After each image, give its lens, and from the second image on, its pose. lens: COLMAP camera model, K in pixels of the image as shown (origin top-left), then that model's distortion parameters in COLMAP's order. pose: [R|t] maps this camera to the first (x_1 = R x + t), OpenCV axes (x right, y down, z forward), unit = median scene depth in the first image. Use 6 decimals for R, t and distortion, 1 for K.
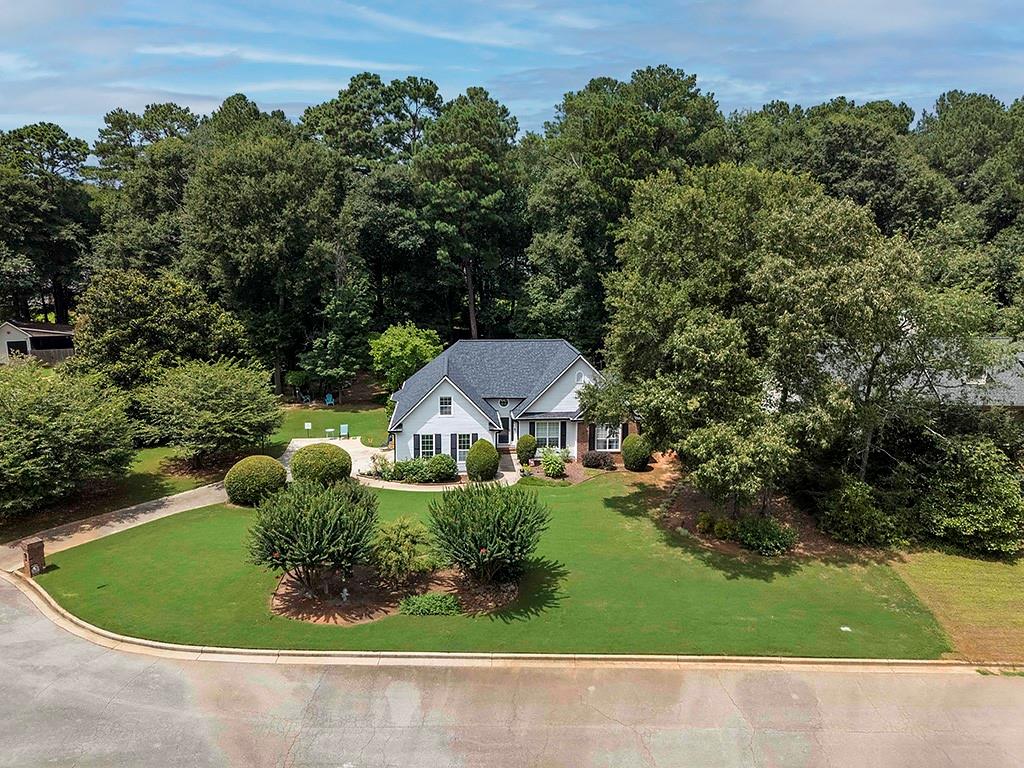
lens RADIAL K [[770.4, 0, 512.0], [0, 770.4, 384.0], [0, 0, 1]] dist [0.034153, -0.002372]
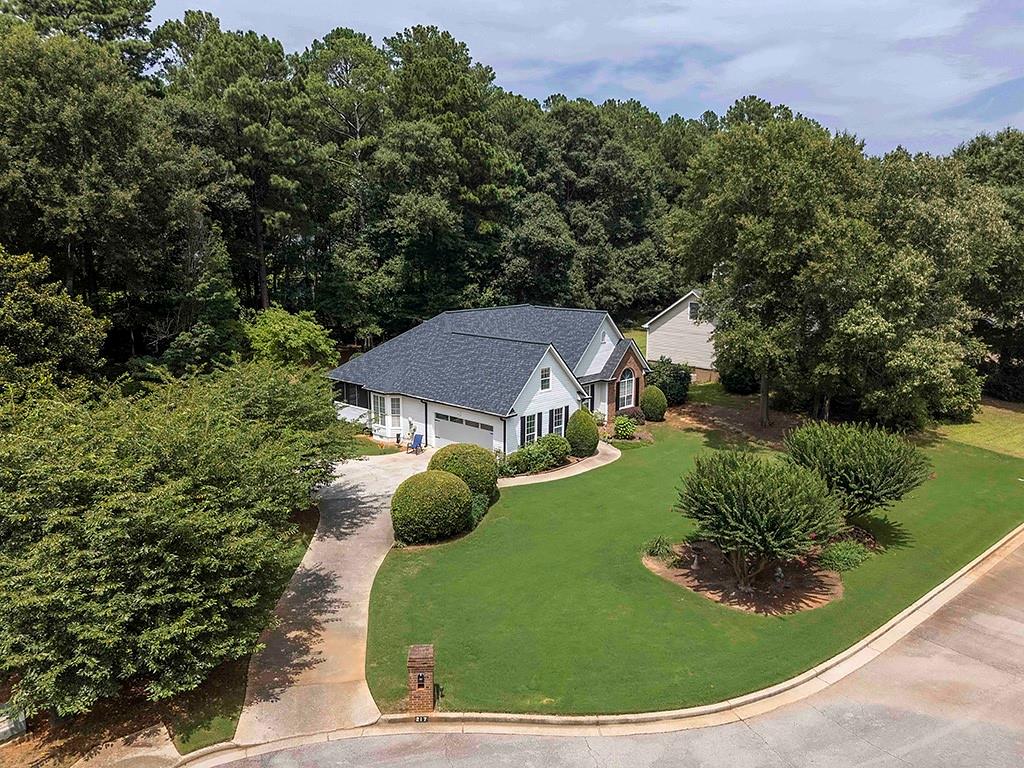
lens RADIAL K [[770.4, 0, 512.0], [0, 770.4, 384.0], [0, 0, 1]] dist [0.034153, -0.002372]
pose [[0.733594, -0.130230, 0.666993, -0.689245], [0.125129, 0.990571, 0.055785, -0.018844], [-0.667969, 0.042536, 0.742972, 0.376788]]
